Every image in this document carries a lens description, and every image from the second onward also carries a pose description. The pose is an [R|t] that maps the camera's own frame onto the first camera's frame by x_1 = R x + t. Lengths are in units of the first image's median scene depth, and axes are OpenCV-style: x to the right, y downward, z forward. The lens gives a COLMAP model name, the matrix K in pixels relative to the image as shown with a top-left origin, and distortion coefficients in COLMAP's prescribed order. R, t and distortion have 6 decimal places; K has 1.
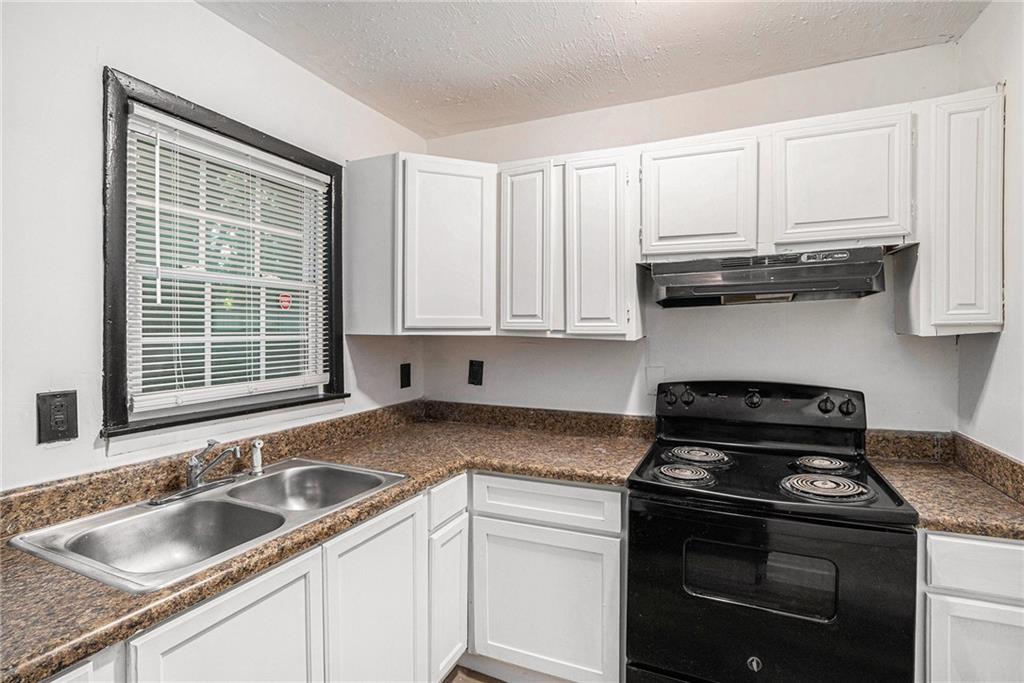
lens RADIAL K [[491.7, 0, 508.3], [0, 491.7, 332.5], [0, 0, 1]] dist [-0.030066, 0.005160]
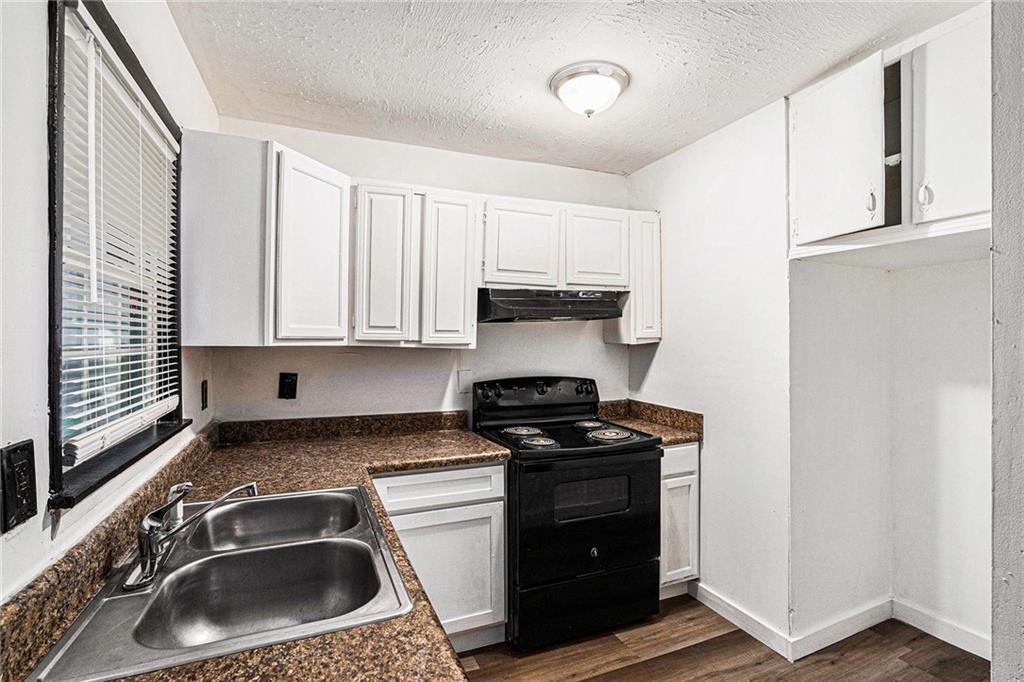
lens RADIAL K [[491.7, 0, 508.8], [0, 491.7, 344.4], [0, 0, 1]] dist [-0.030066, 0.005160]
pose [[0.685482, -0.005987, 0.728065, -0.617327], [0.000813, 0.999972, 0.007459, -0.004243], [-0.728089, -0.004521, 0.685468, 0.079969]]
